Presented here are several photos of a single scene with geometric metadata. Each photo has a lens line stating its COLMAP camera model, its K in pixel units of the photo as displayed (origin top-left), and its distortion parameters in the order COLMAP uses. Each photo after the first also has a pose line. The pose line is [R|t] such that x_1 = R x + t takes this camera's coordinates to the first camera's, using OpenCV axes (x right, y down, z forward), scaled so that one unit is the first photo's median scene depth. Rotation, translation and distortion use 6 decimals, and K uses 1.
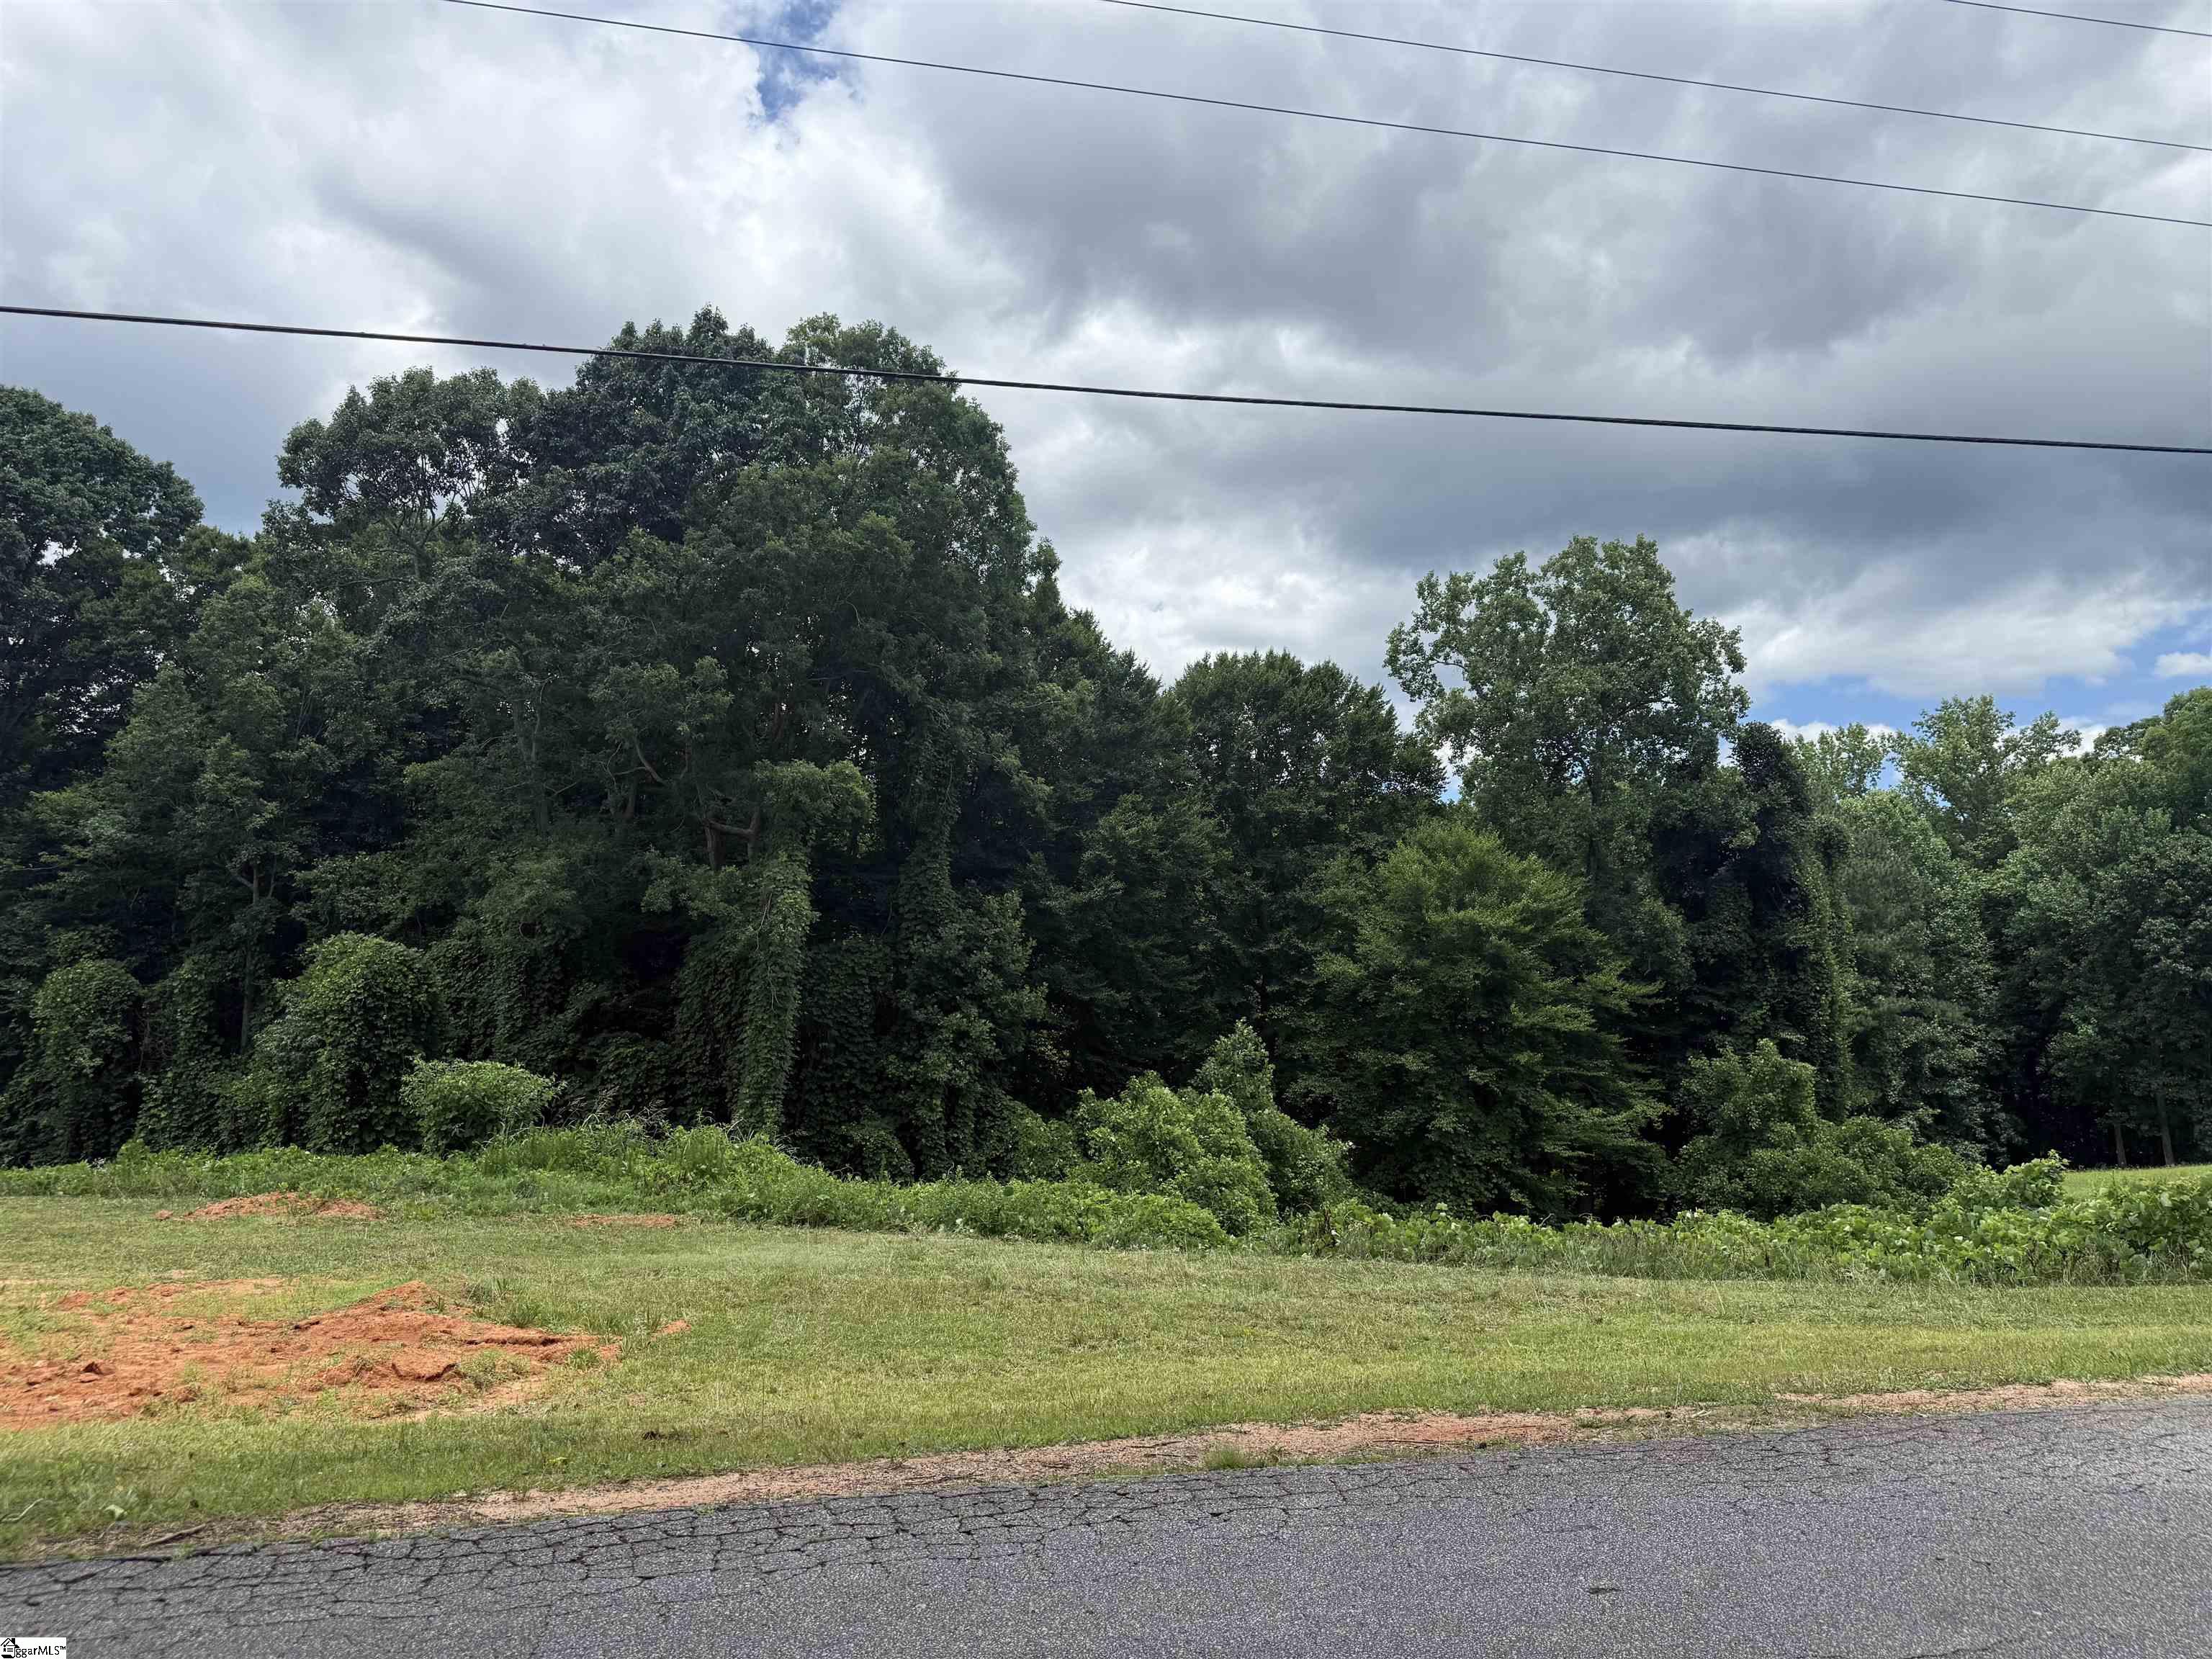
lens RADIAL K [[1499.0, 0, 1075.0], [0, 1499.0, 848.2], [0, 0, 1]] dist [0.124015, -0.161358]
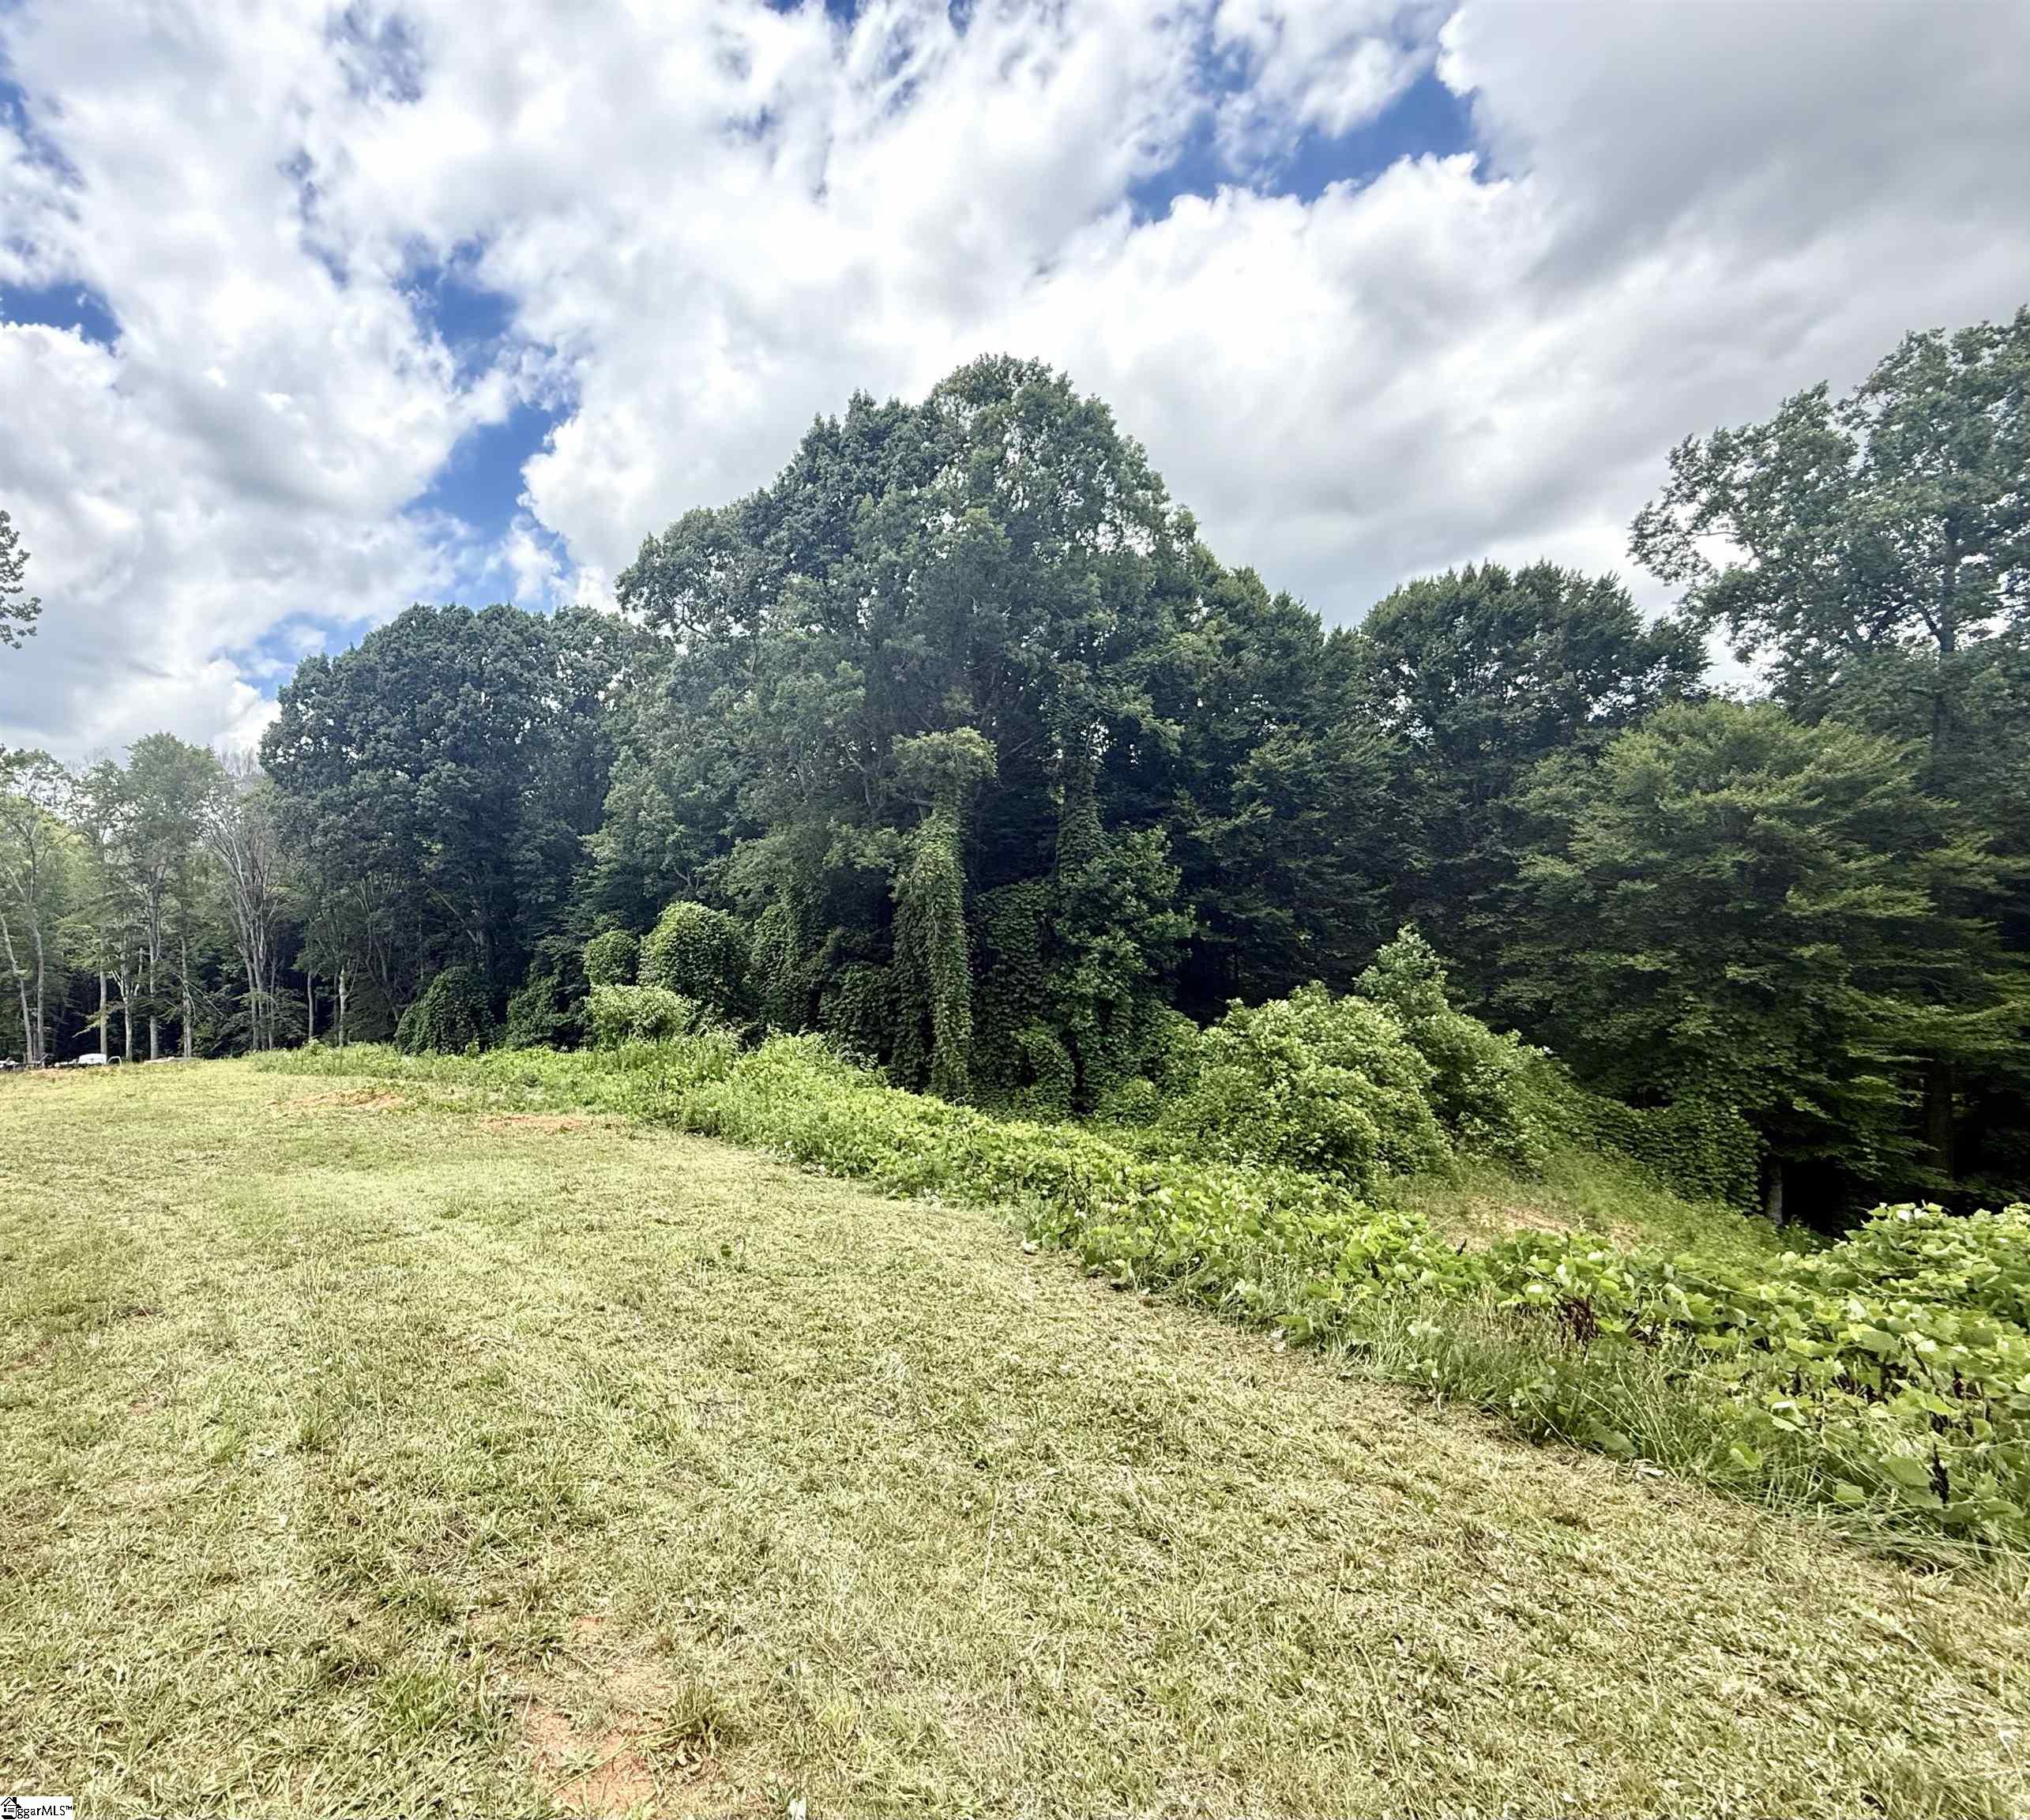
lens RADIAL K [[987.2, 0, 763.7], [0, 987.2, 940.0], [0, 0, 1]] dist [-0.002430, 0.000265]
pose [[0.830797, -0.051215, -0.554214, 0.107760], [0.103892, 0.992526, 0.064020, 0.032046], [0.546793, -0.110766, 0.829909, 0.195821]]
